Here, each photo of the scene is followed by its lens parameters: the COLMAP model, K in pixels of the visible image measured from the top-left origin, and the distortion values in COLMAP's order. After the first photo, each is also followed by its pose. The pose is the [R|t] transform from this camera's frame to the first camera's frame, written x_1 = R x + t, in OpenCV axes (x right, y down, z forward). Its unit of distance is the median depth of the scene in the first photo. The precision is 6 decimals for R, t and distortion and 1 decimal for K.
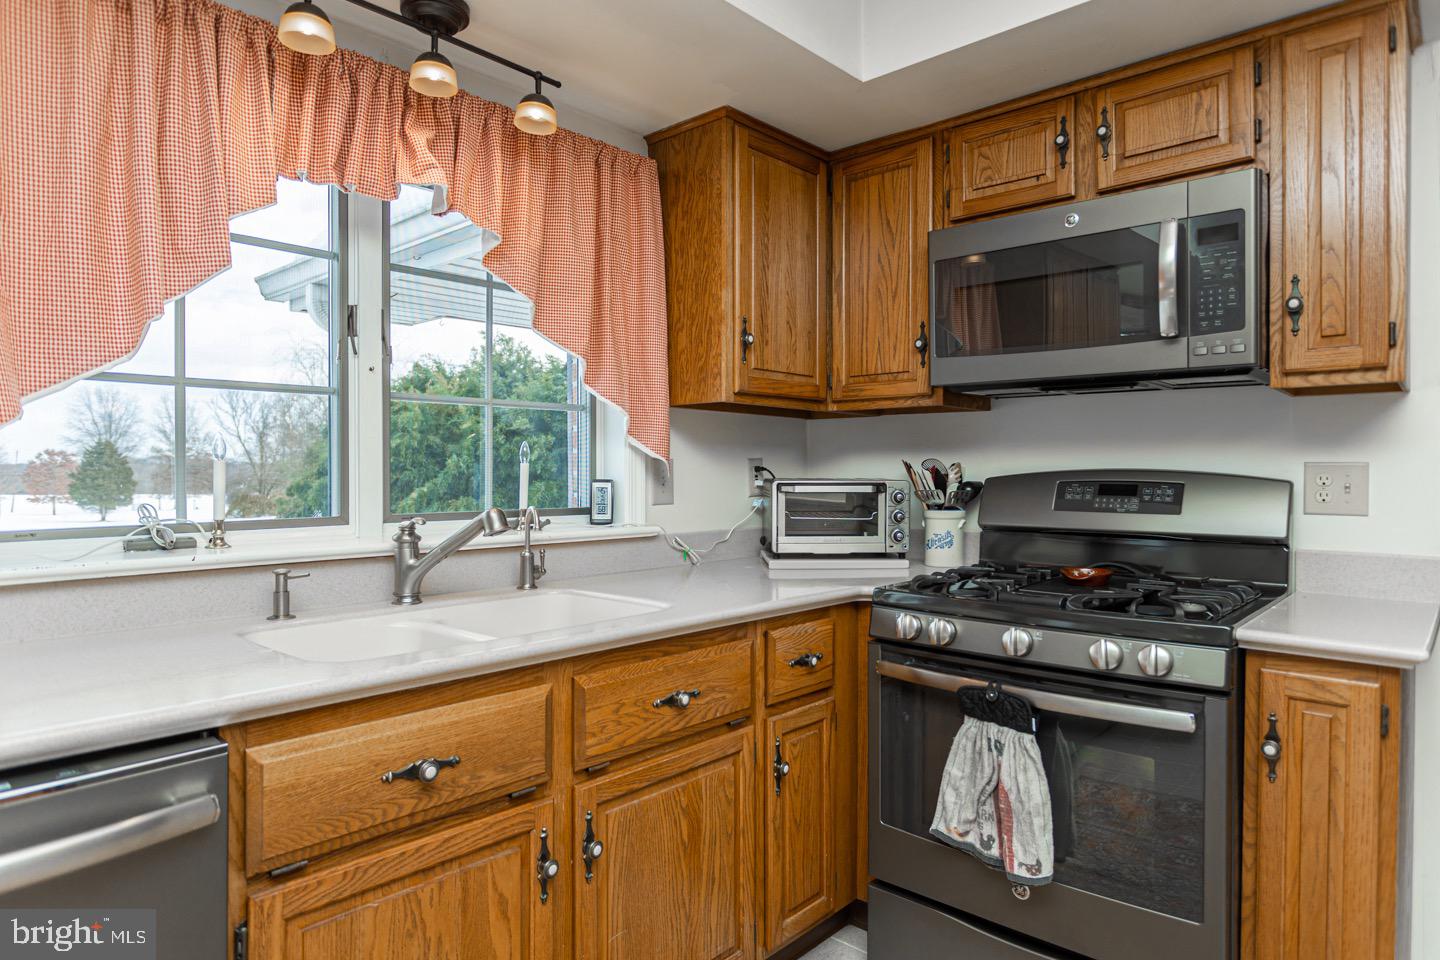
lens RADIAL K [[874.3, 0, 718.6], [0, 874.3, 479.1], [0, 0, 1]] dist [-0.008423, -0.001741]
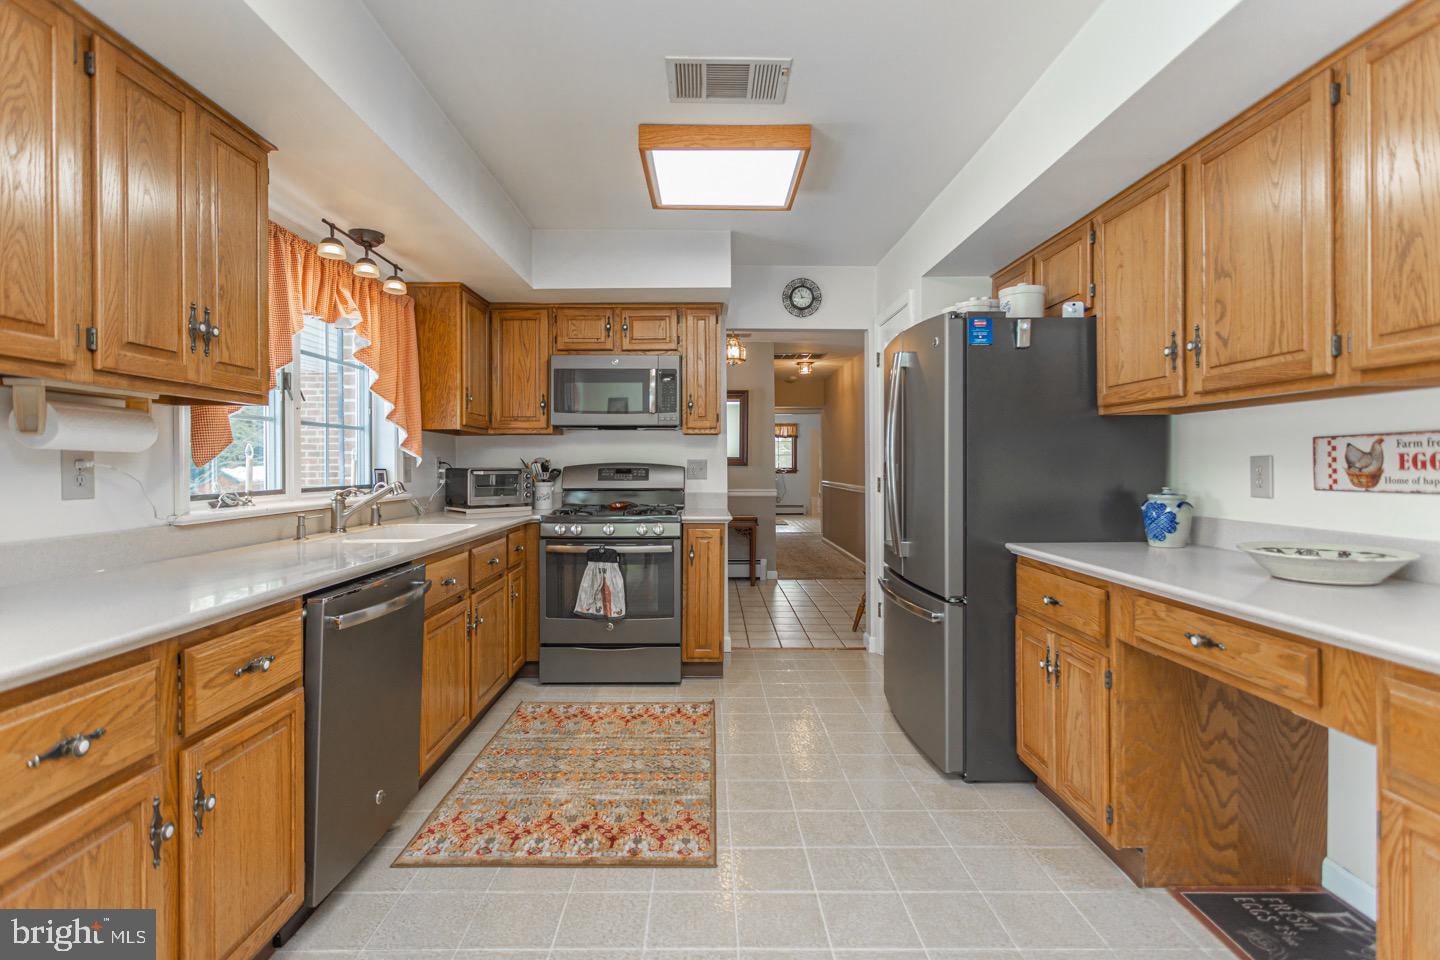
lens RADIAL K [[687.6, 0, 714.0], [0, 687.6, 483.9], [0, 0, 1]] dist [-0.008930, -0.000276]
pose [[0.739319, -0.022441, 0.672981, -0.759974], [0.009316, 0.999690, 0.023101, 0.007169], [-0.673291, -0.010810, 0.739299, -0.681214]]
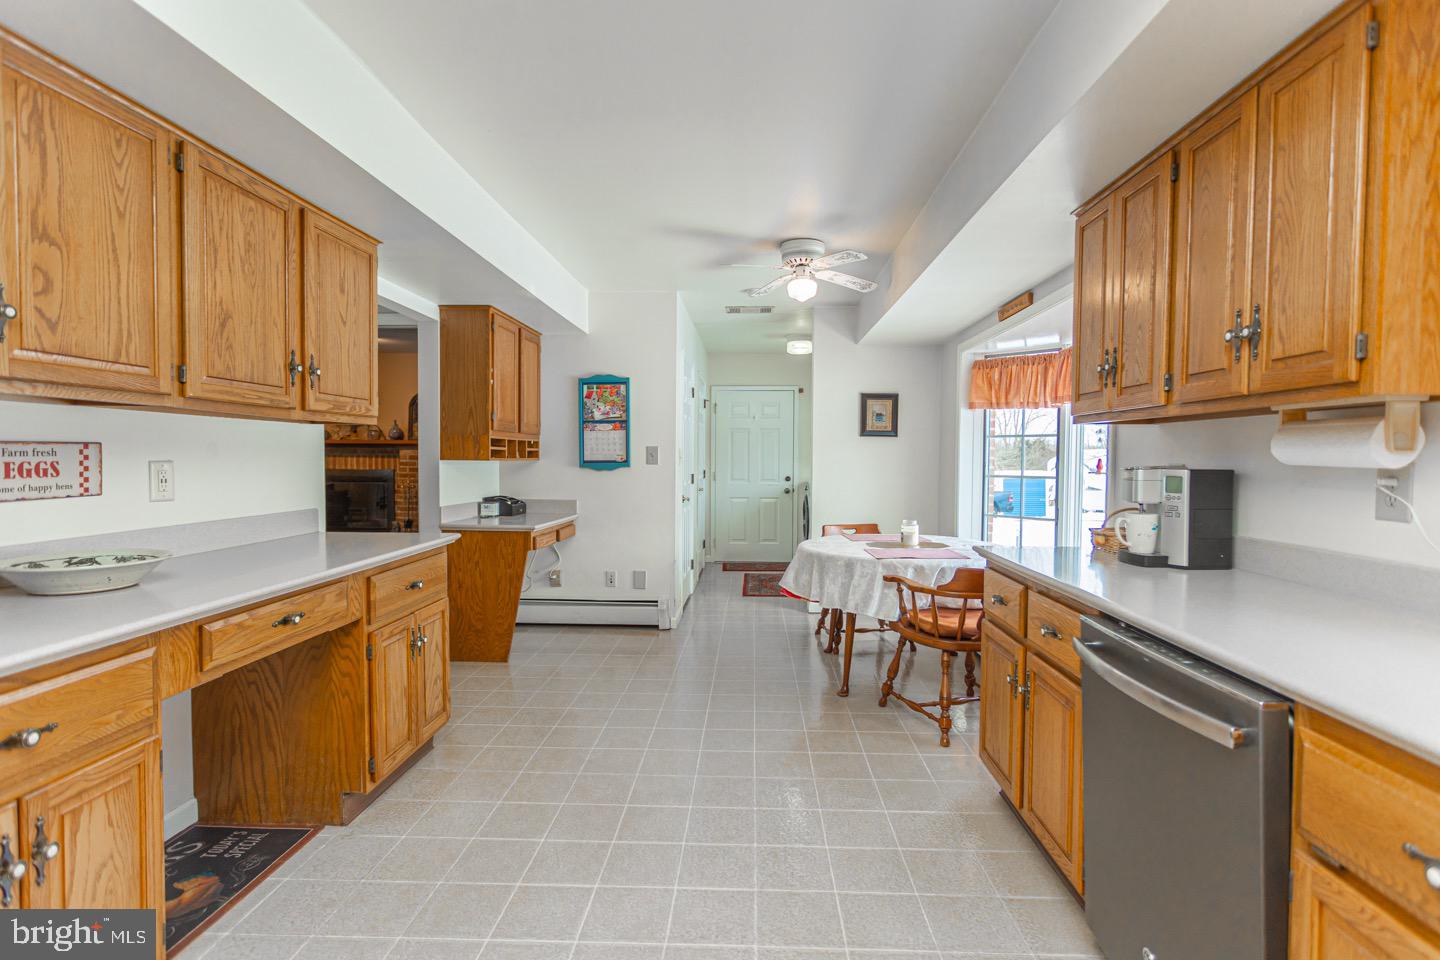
lens RADIAL K [[687.6, 0, 722.8], [0, 687.6, 478.4], [0, 0, 1]] dist [-0.008930, -0.000276]
pose [[-0.760156, 0.016414, -0.649533, 0.704890], [-0.013215, 0.999084, 0.040712, -0.042741], [0.649606, 0.039531, -0.759243, 1.057168]]
